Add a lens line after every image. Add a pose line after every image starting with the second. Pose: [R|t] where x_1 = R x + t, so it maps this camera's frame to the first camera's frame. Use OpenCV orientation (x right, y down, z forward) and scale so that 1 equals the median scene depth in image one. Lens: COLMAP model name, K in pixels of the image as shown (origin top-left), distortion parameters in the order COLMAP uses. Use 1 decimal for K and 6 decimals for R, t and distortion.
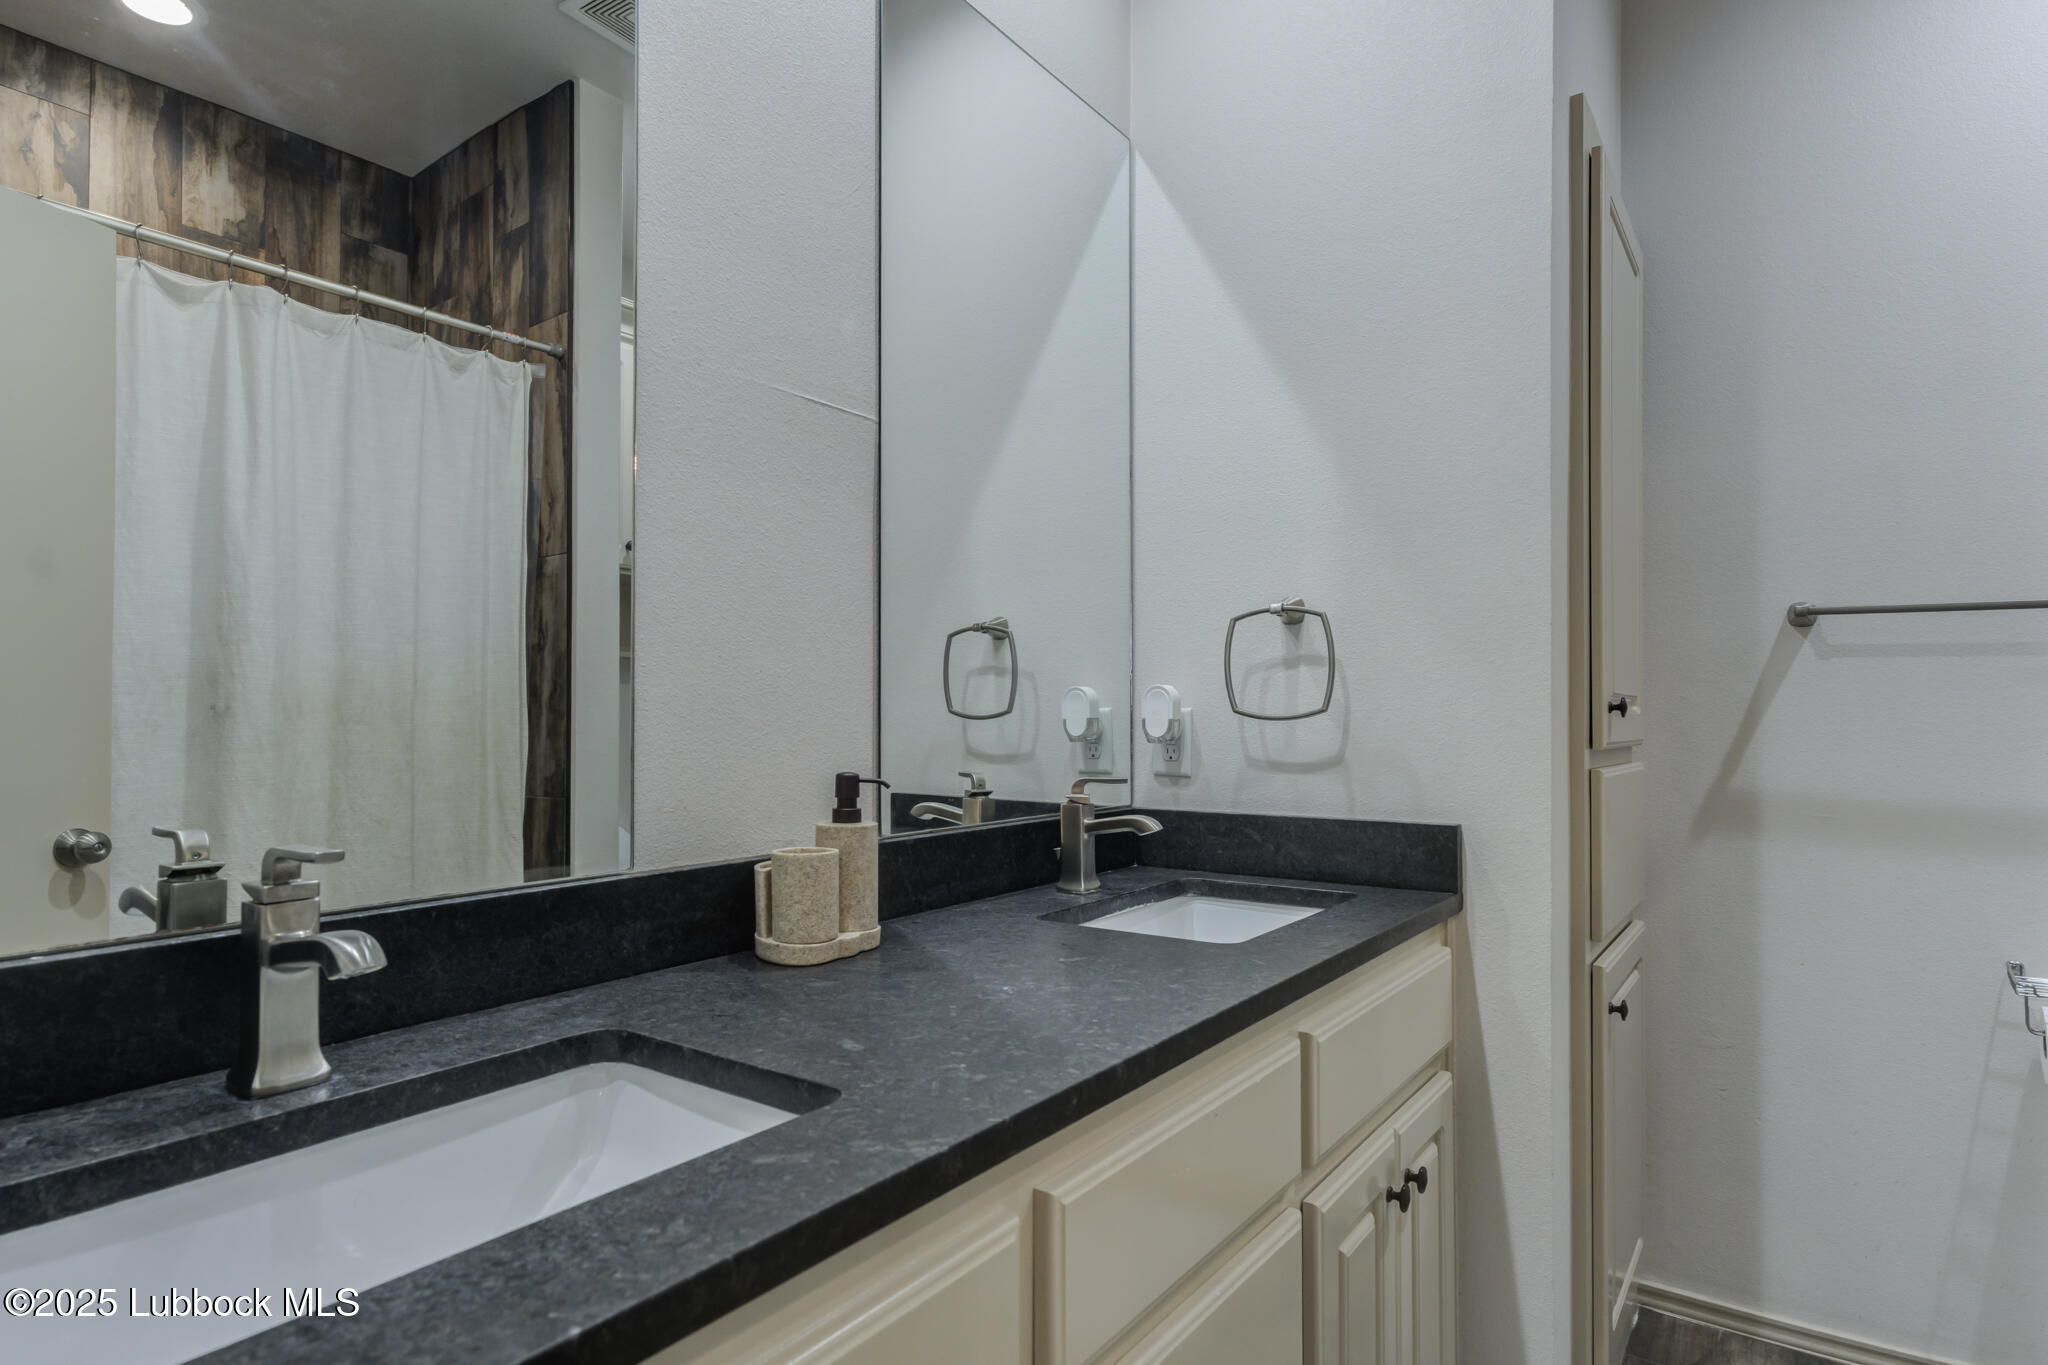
lens RADIAL K [[1163.1, 0, 1024.0], [0, 1163.1, 682.5], [0, 0, 1]] dist [0.041774, -0.002437]
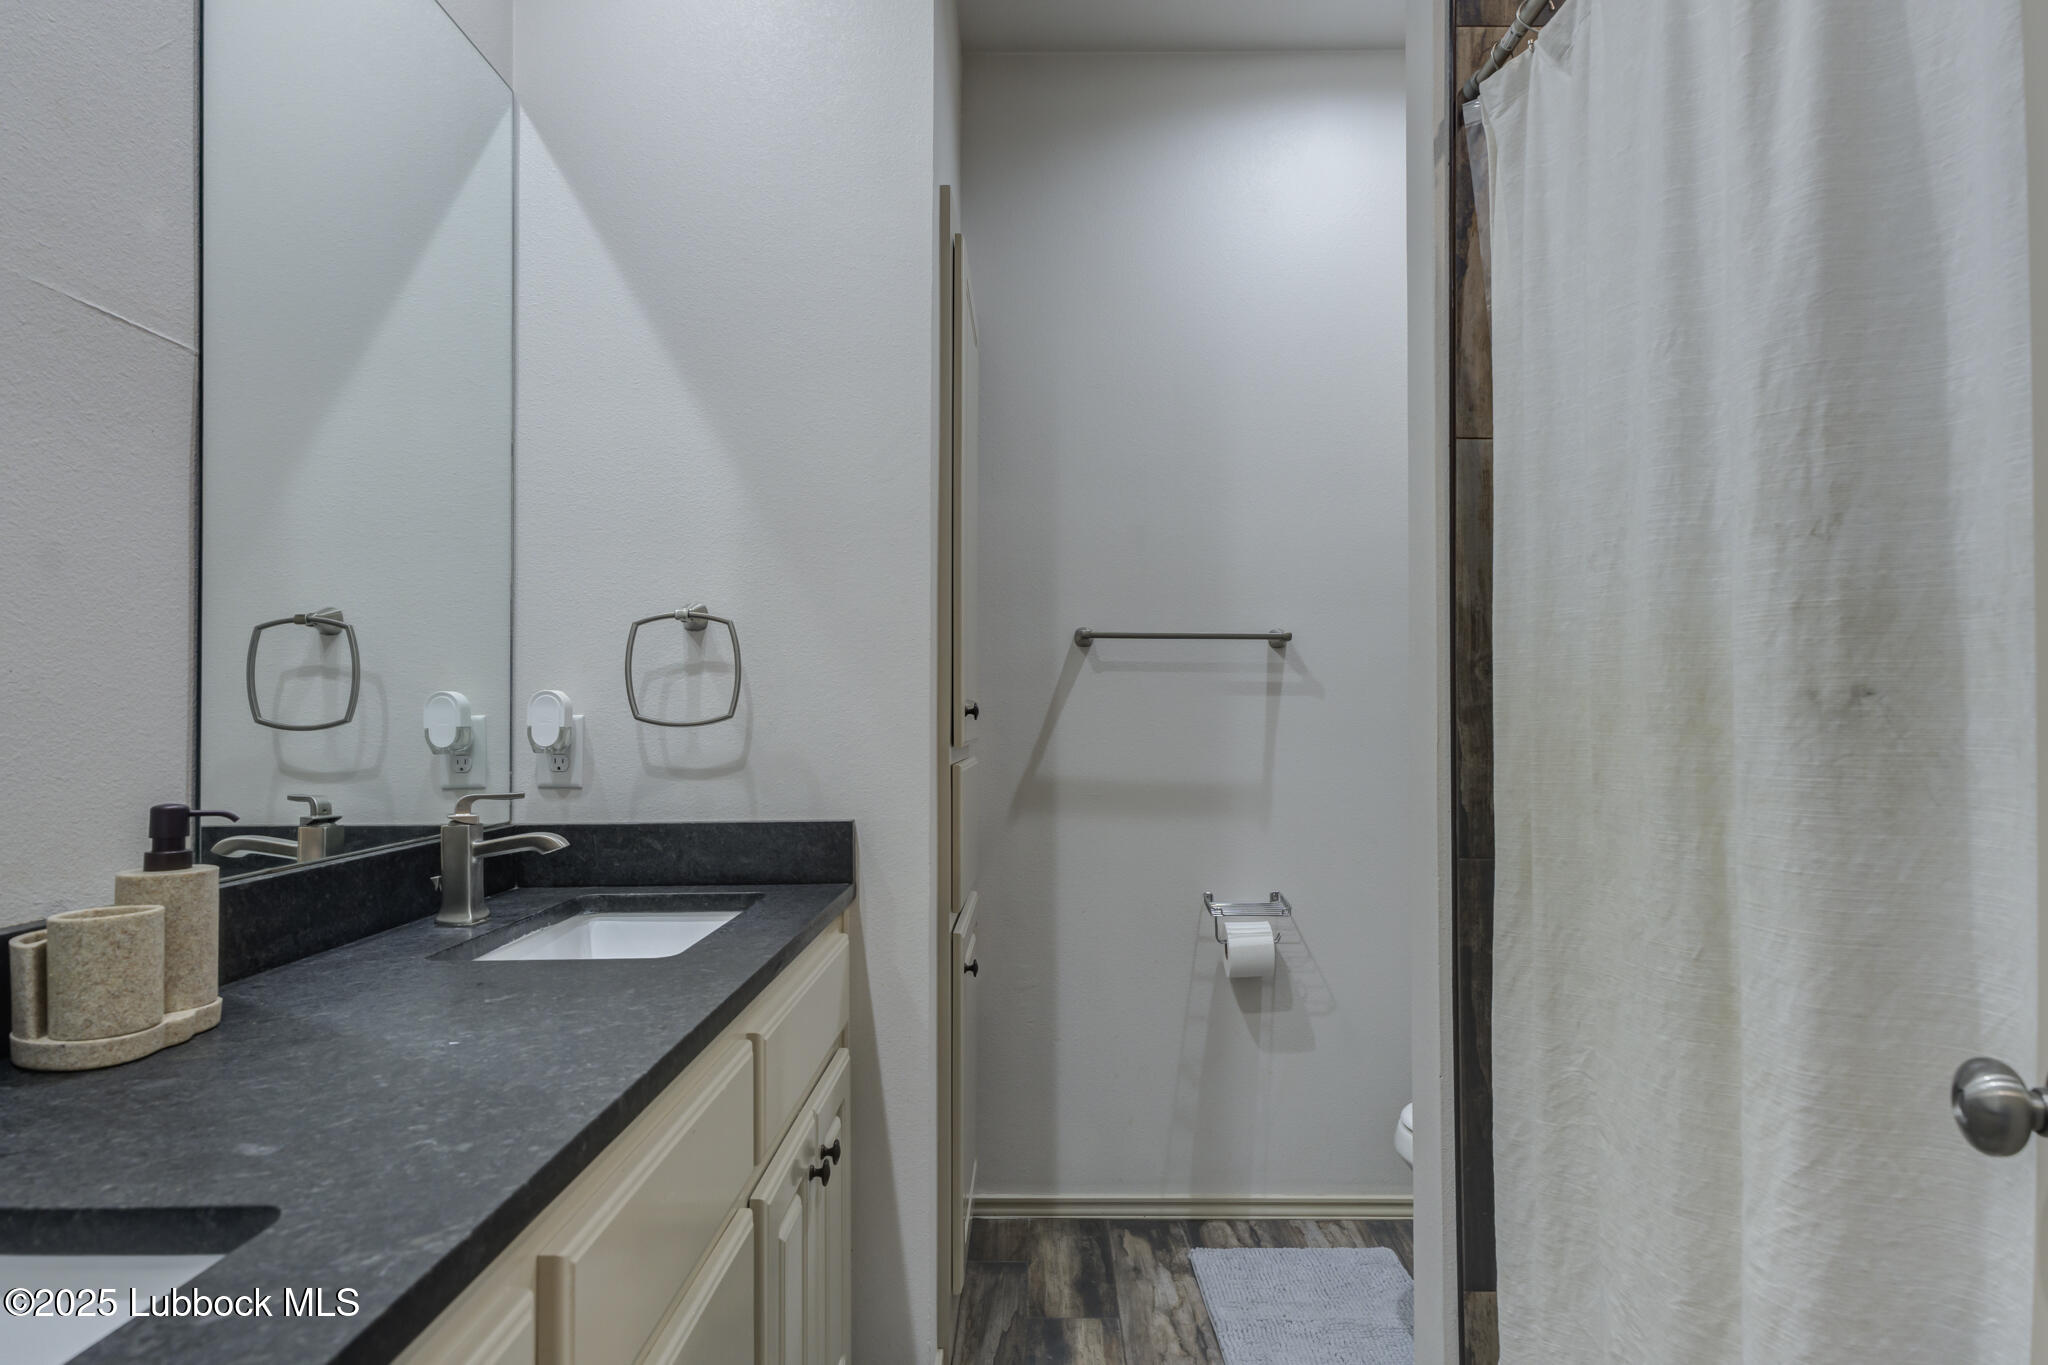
lens RADIAL K [[1153.4, 0, 1024.0], [0, 1153.4, 682.5], [0, 0, 1]] dist [0.057967, -0.001388]
pose [[0.815763, 0.008690, 0.578321, -0.128113], [-0.008828, 0.999958, -0.002574, -0.005772], [-0.578319, -0.003005, 0.815805, 0.027257]]
